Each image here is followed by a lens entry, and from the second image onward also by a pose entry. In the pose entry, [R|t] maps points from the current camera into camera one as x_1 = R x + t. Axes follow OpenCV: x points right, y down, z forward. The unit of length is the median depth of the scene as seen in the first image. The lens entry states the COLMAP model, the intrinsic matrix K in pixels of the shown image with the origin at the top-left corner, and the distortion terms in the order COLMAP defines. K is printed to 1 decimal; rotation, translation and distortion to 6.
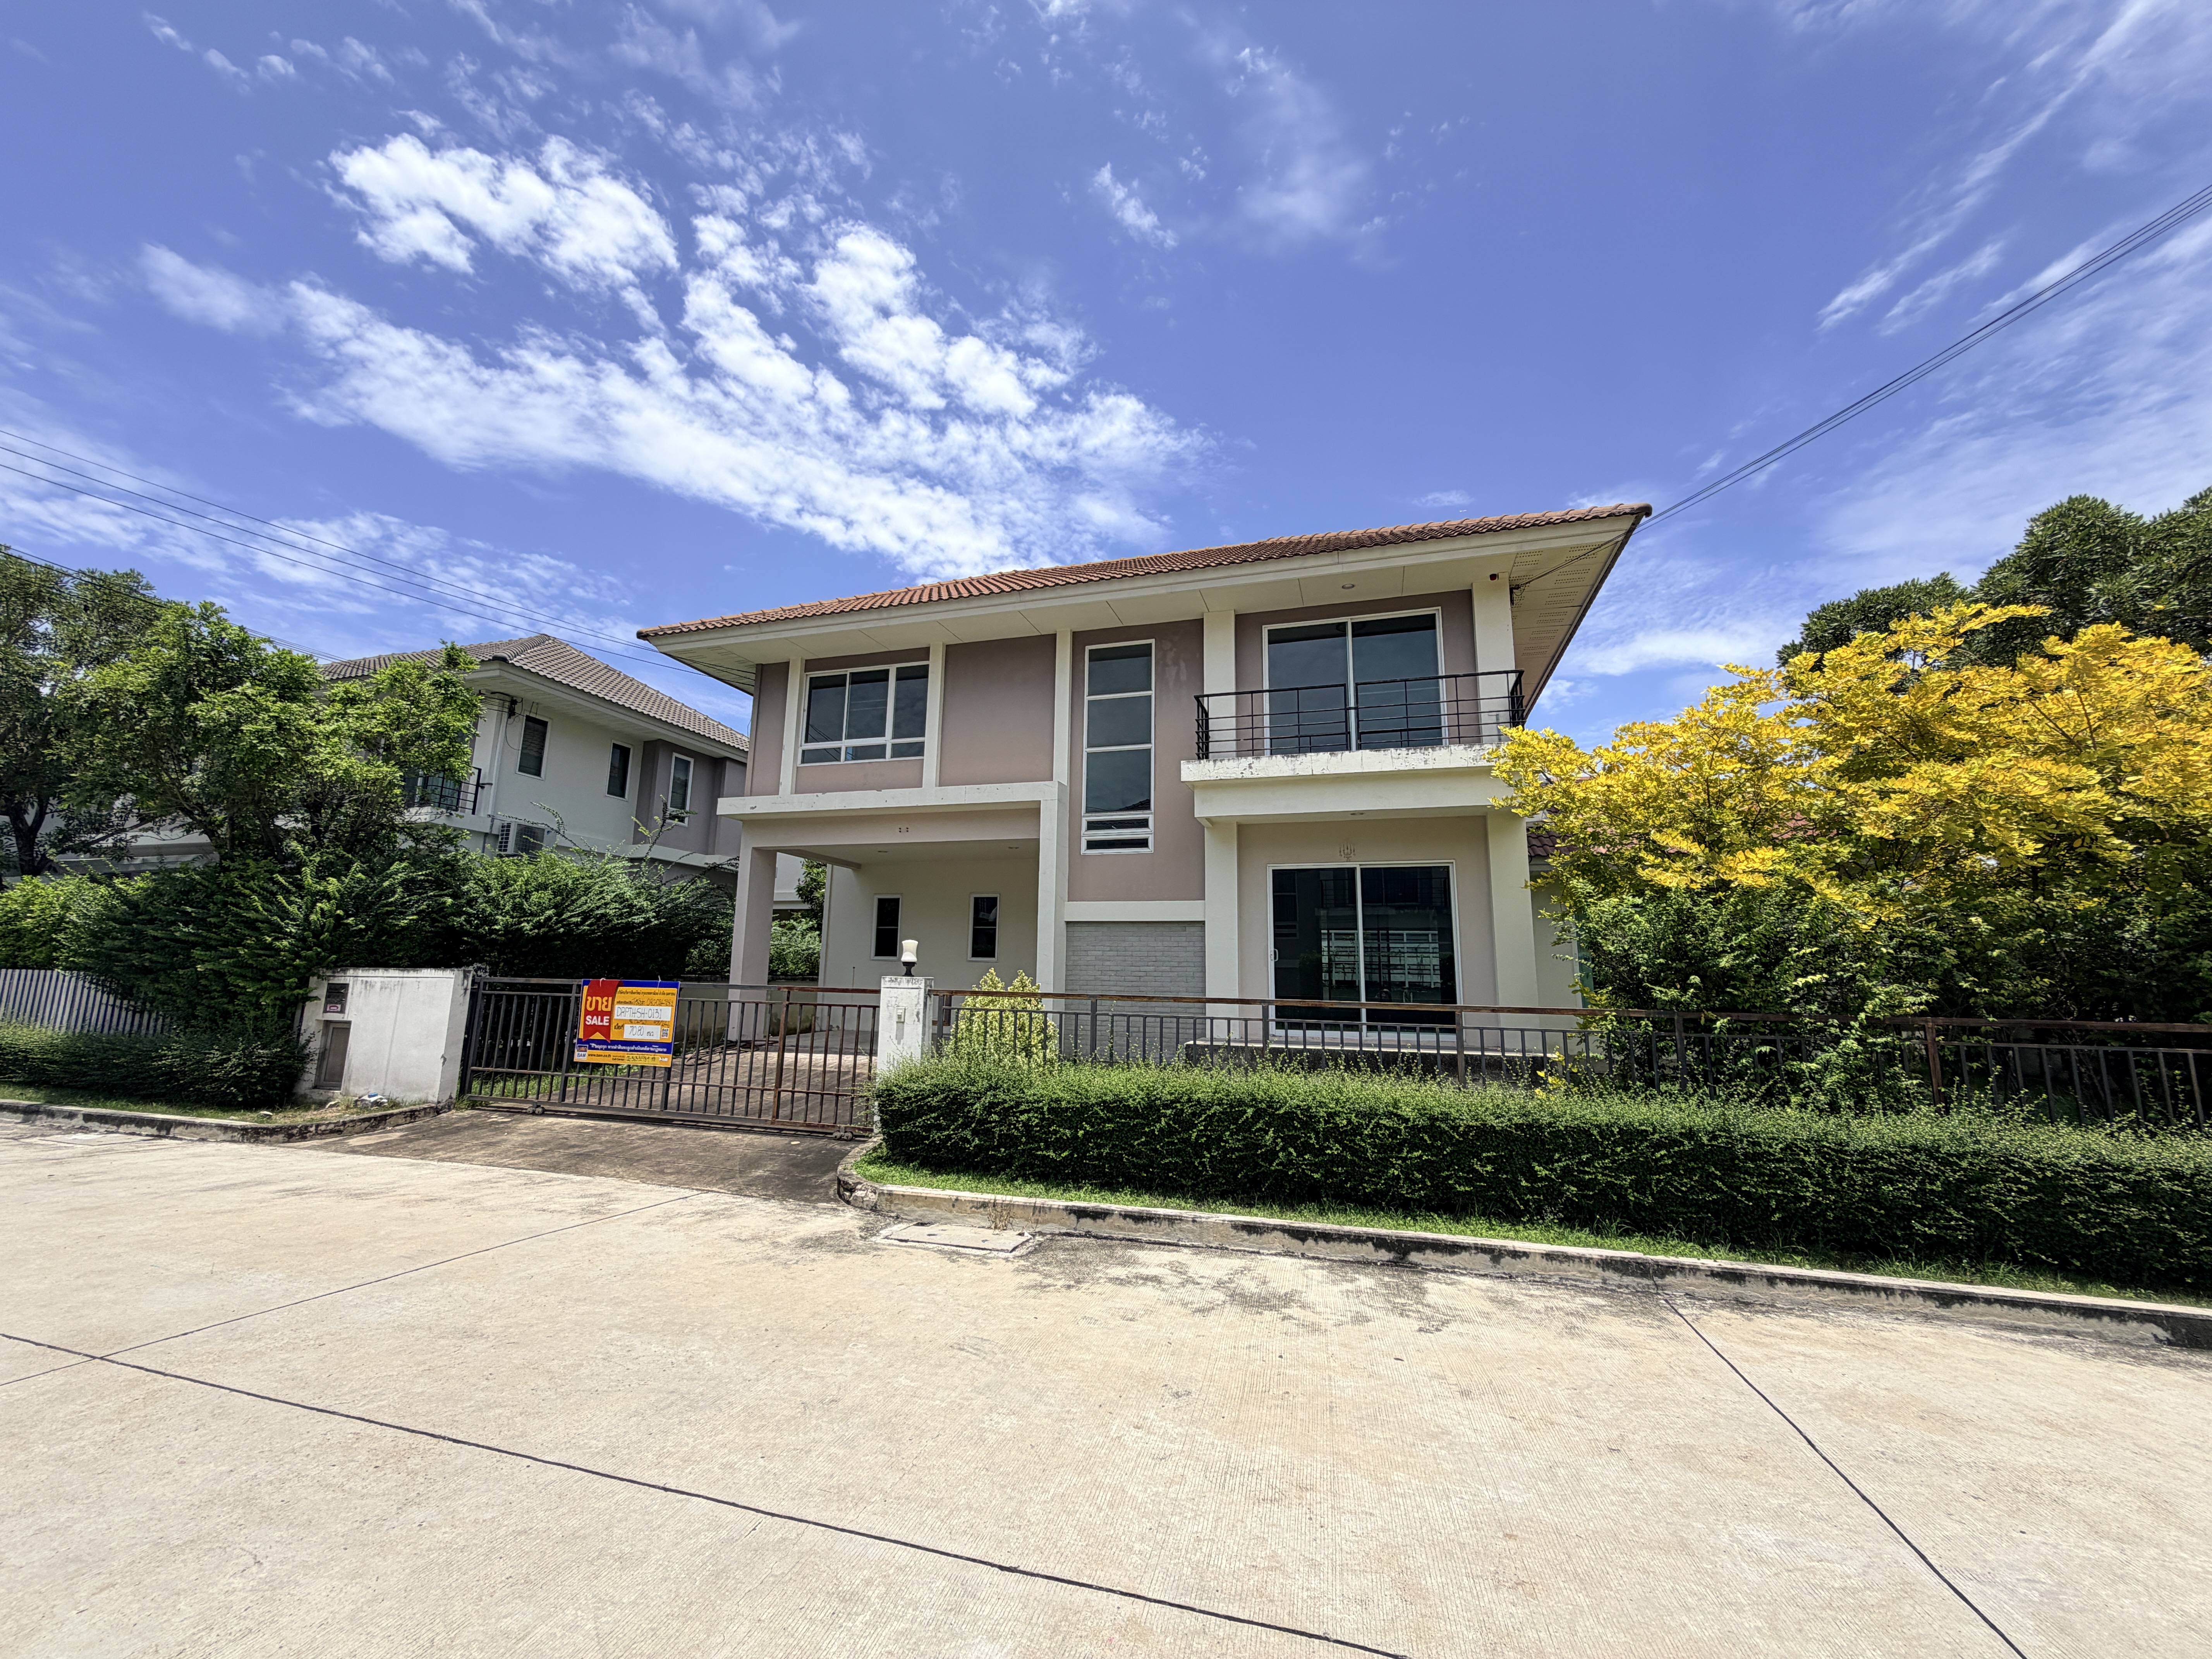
lens RADIAL K [[881.7, 0, 1100.2], [0, 881.7, 828.3], [0, 0, 1]] dist [0.000094, -0.000049]
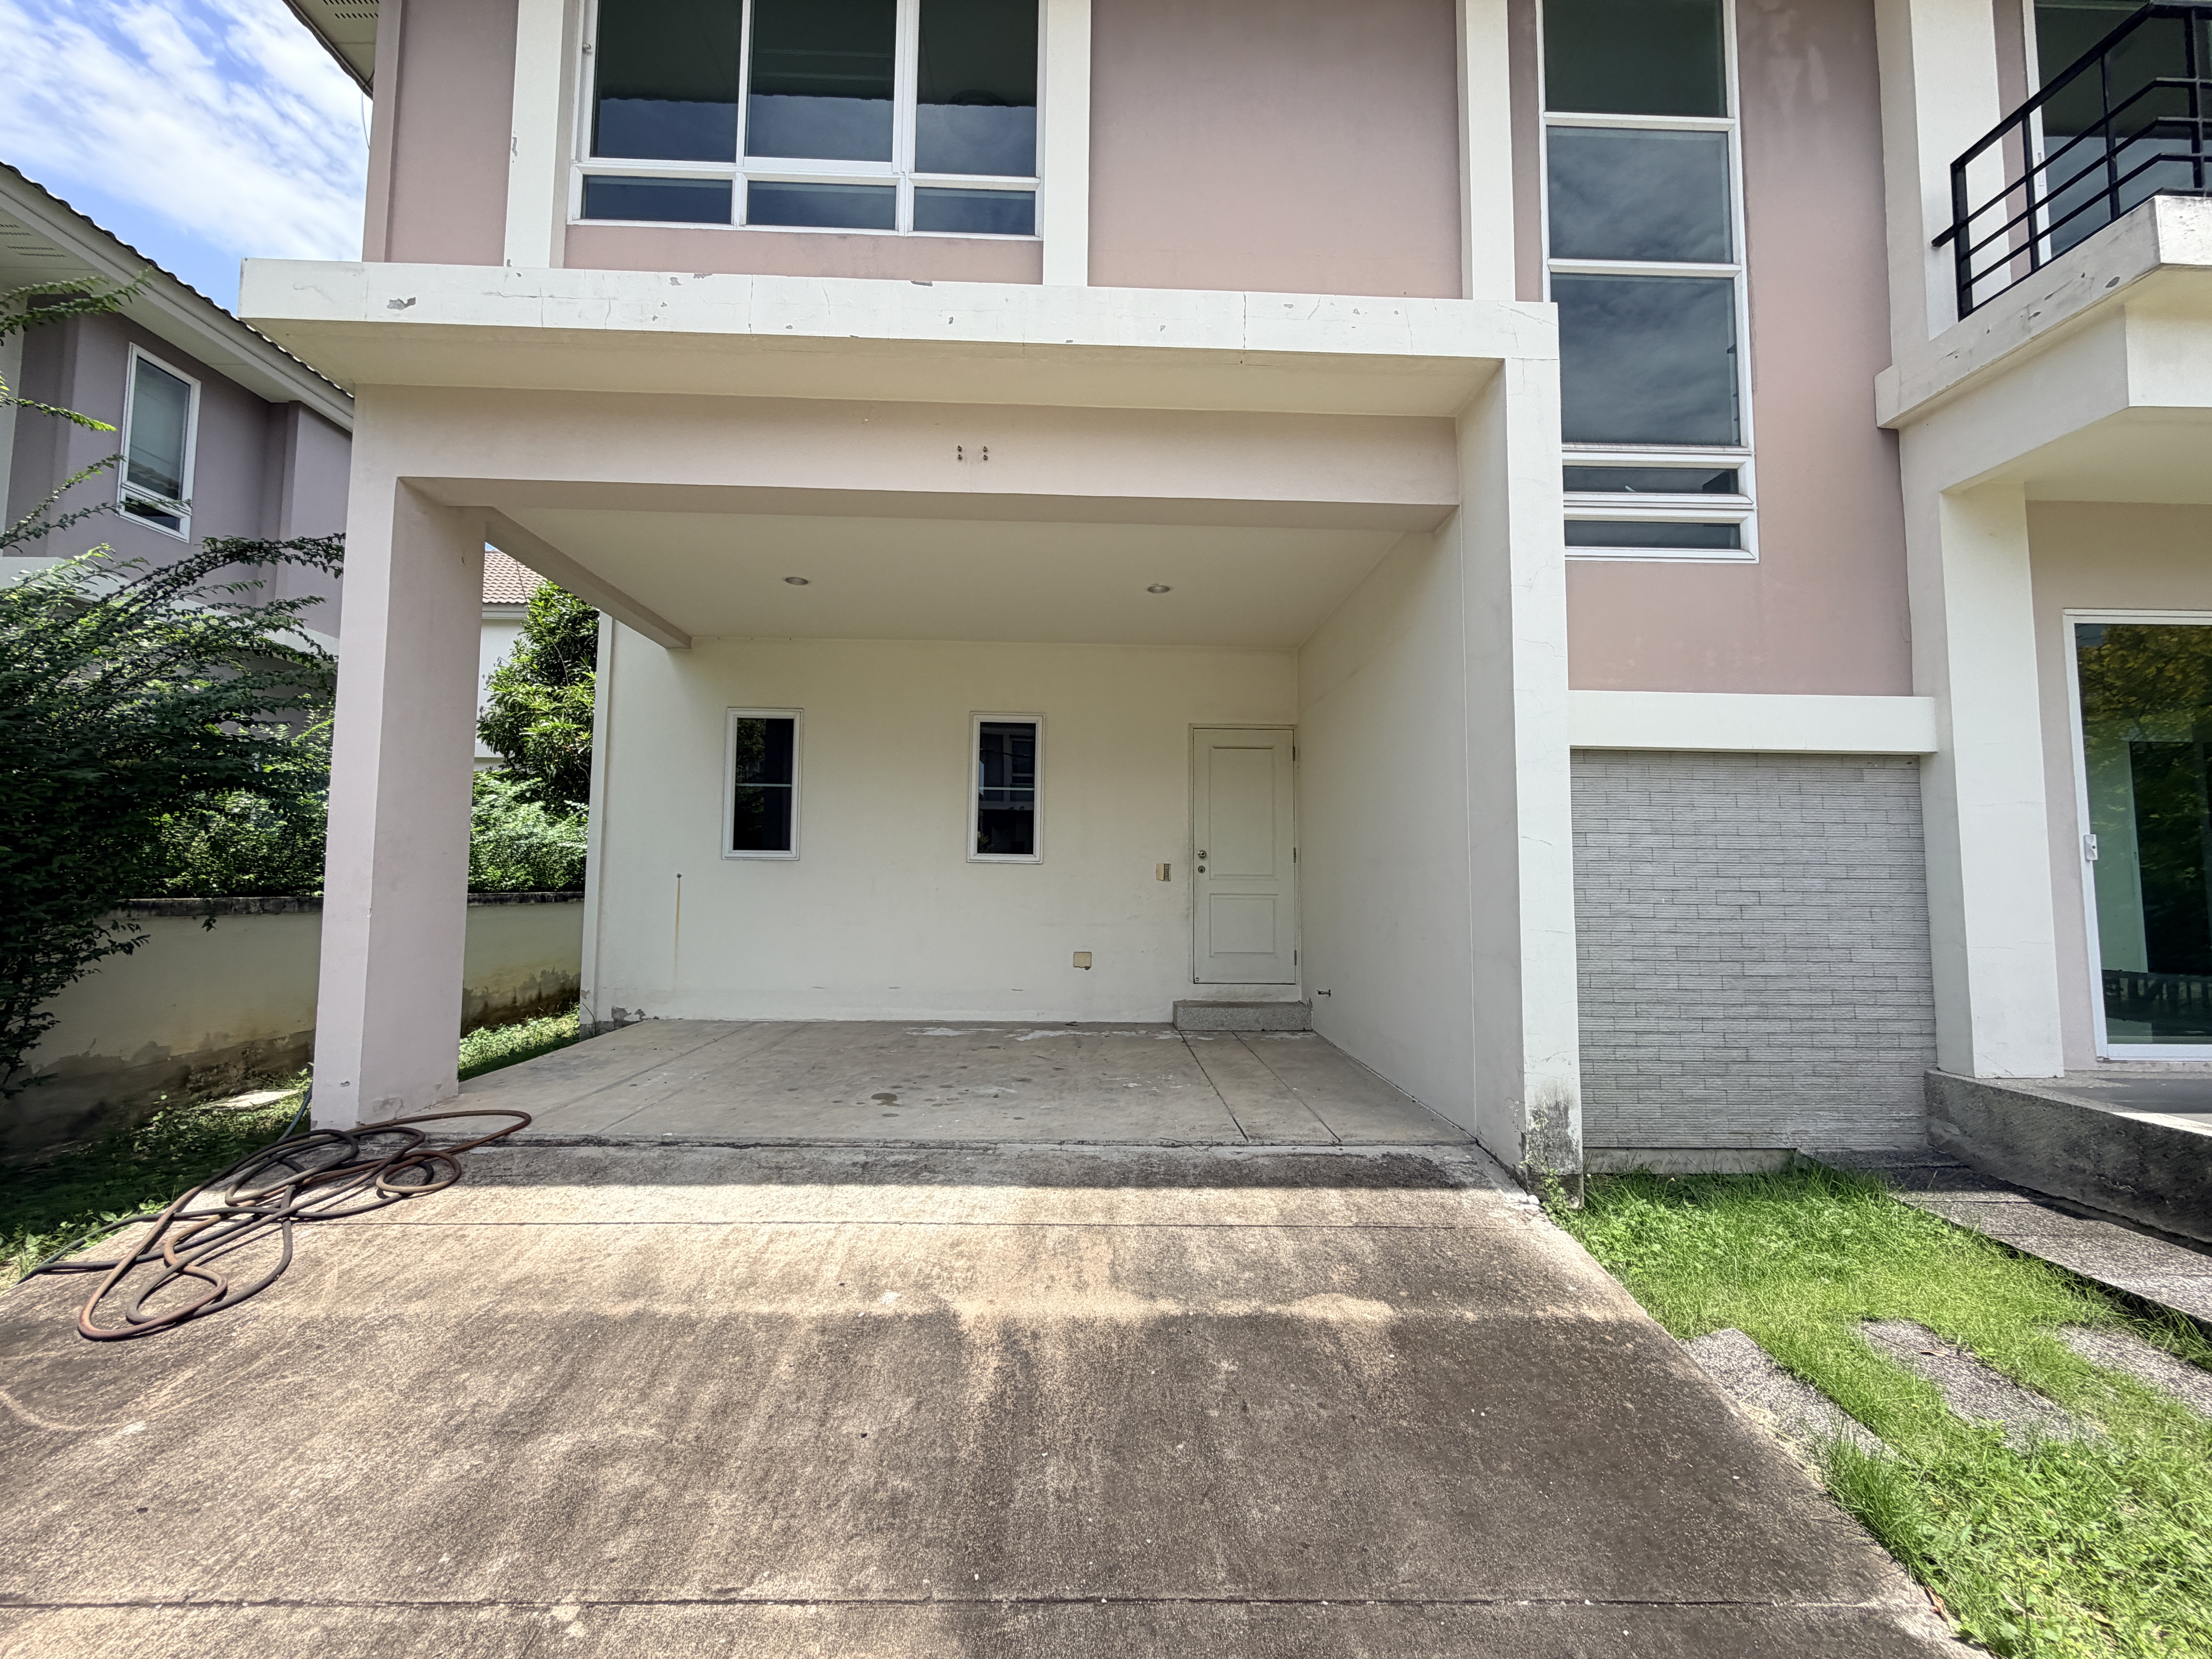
lens RADIAL K [[883.2, 0, 1096.0], [0, 883.2, 827.1], [0, 0, 1]] dist [0.001614, -0.000057]
pose [[0.947420, 0.014138, 0.319679, -0.517876], [-0.049071, 0.993626, 0.101486, 0.186741], [-0.316207, -0.111837, 0.942075, 1.236125]]
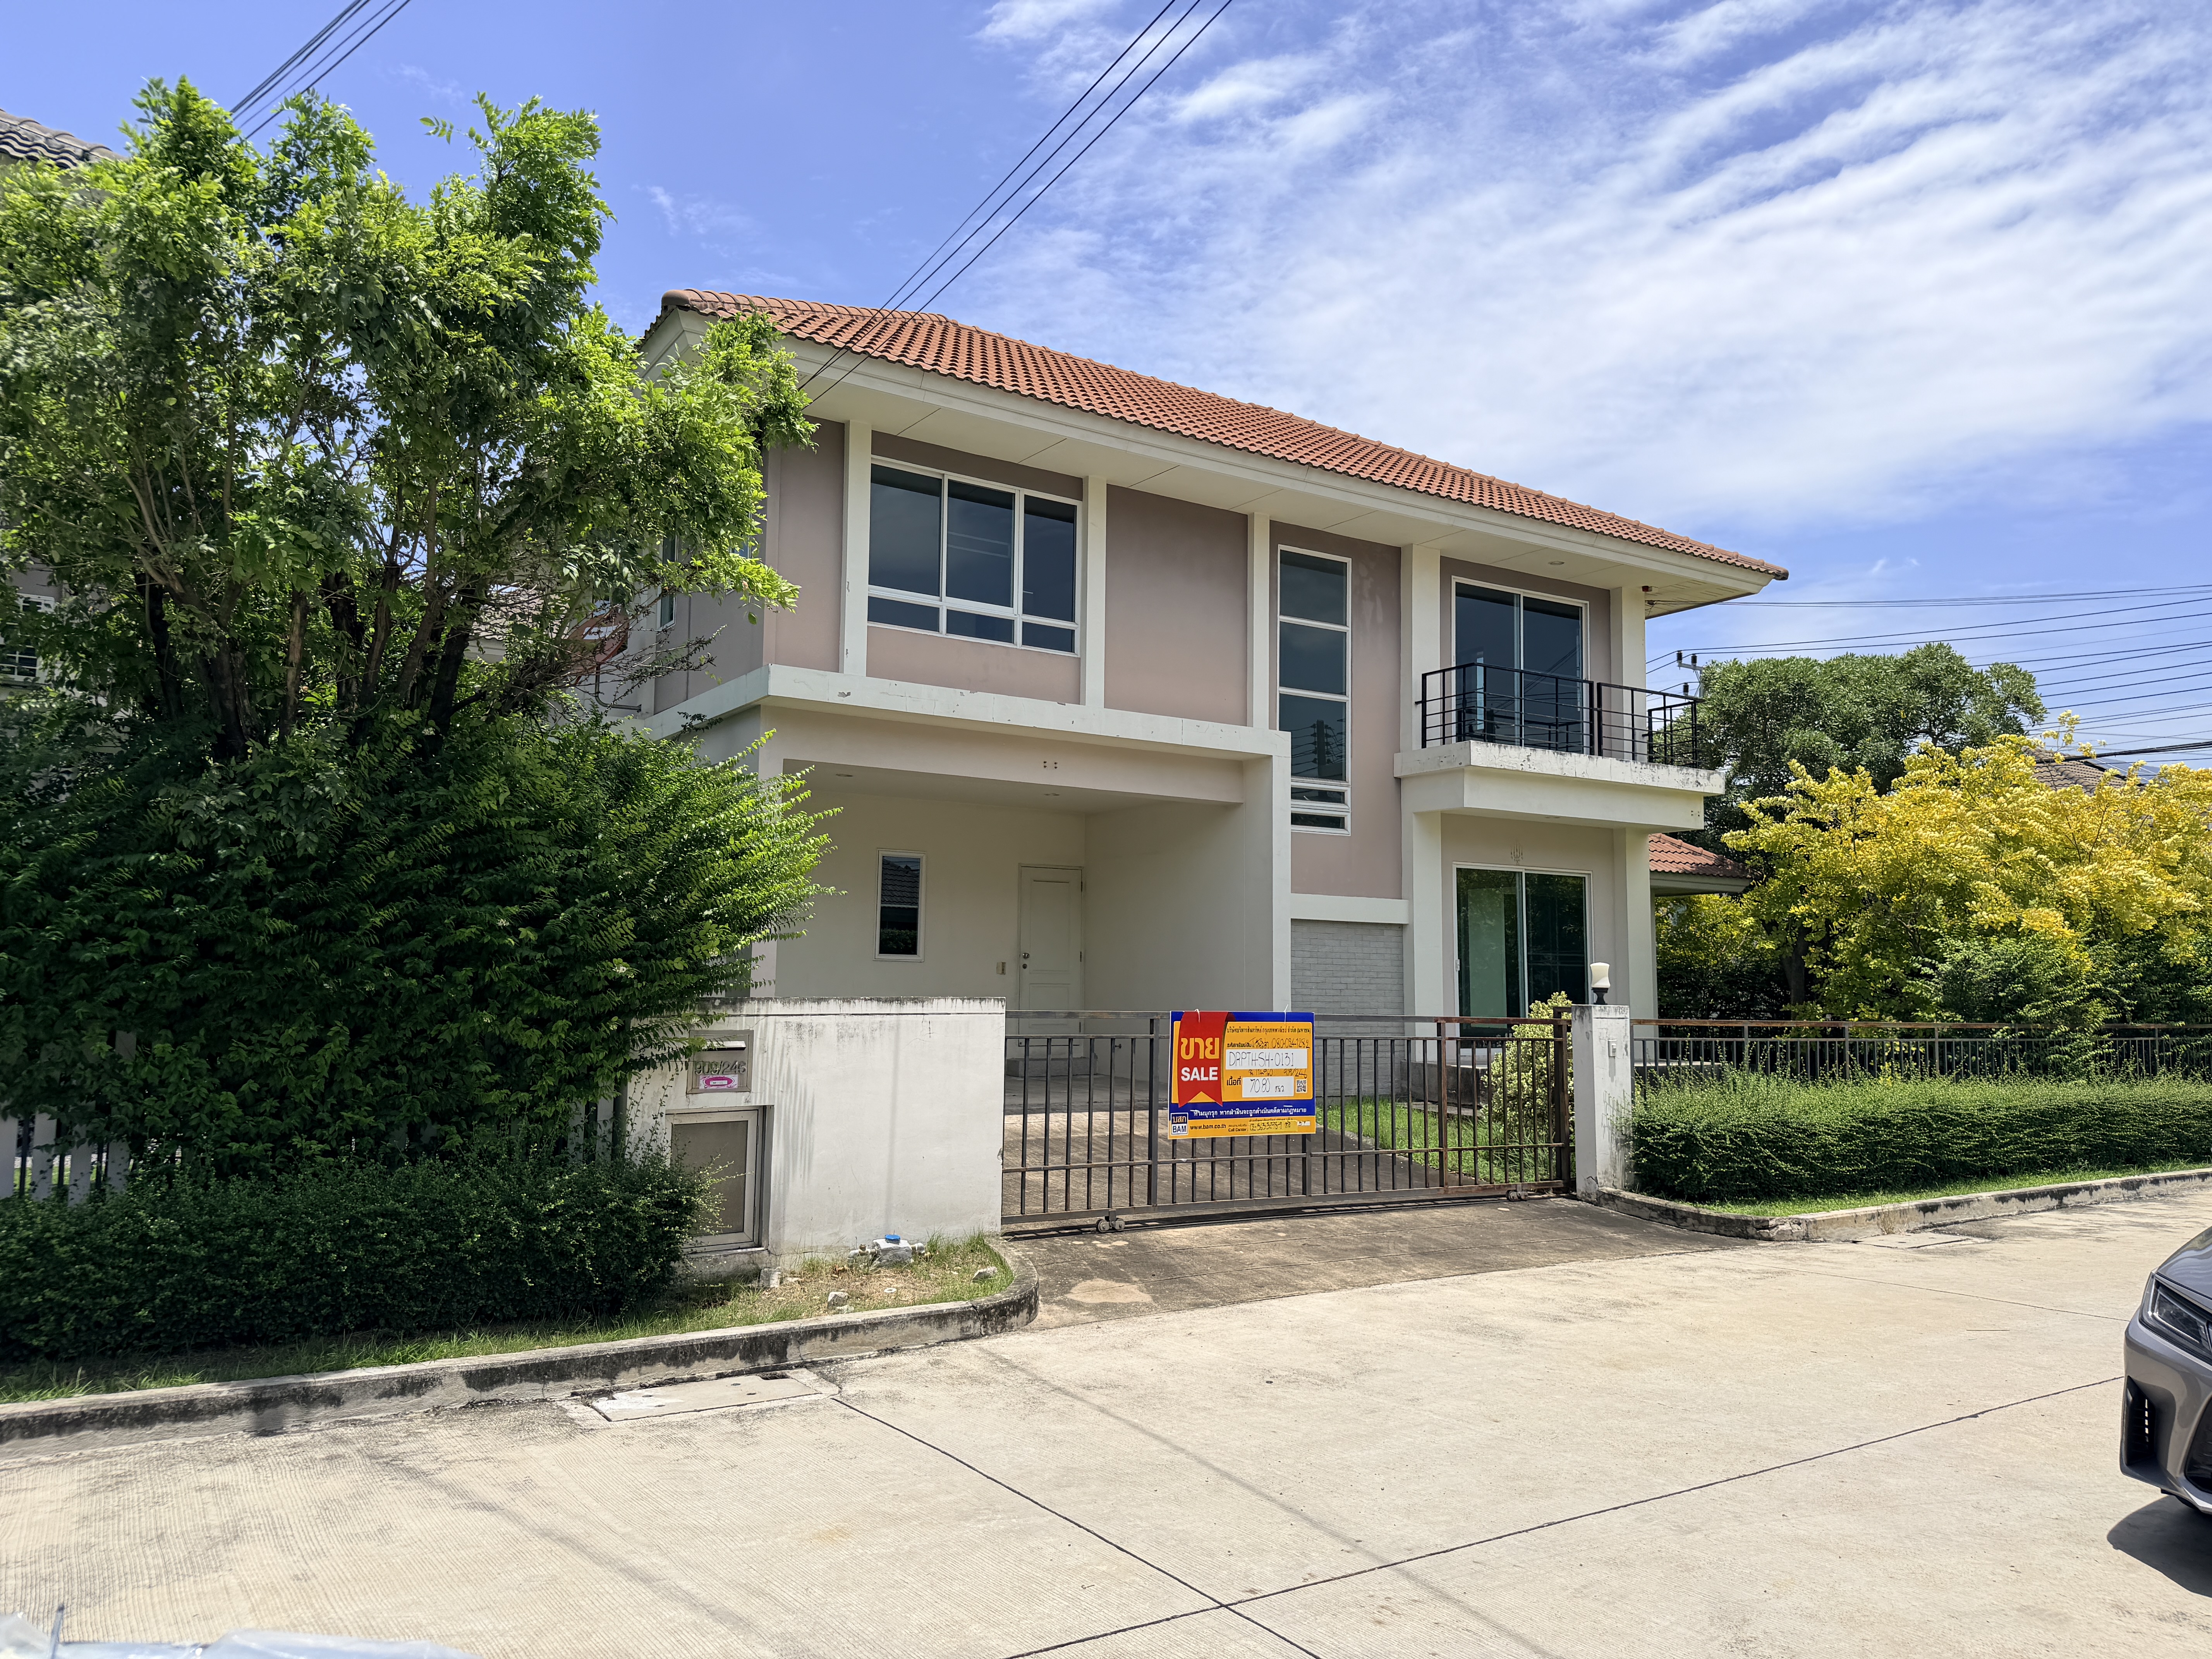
lens RADIAL K [[1548.9, 0, 1107.9], [0, 1548.9, 842.0], [0, 0, 1]] dist [0.089449, -0.112559]
pose [[0.646813, 0.060938, 0.760211, -1.932547], [-0.134581, 0.990280, 0.035126, 0.022456], [-0.750681, -0.125030, 0.648726, 0.426607]]
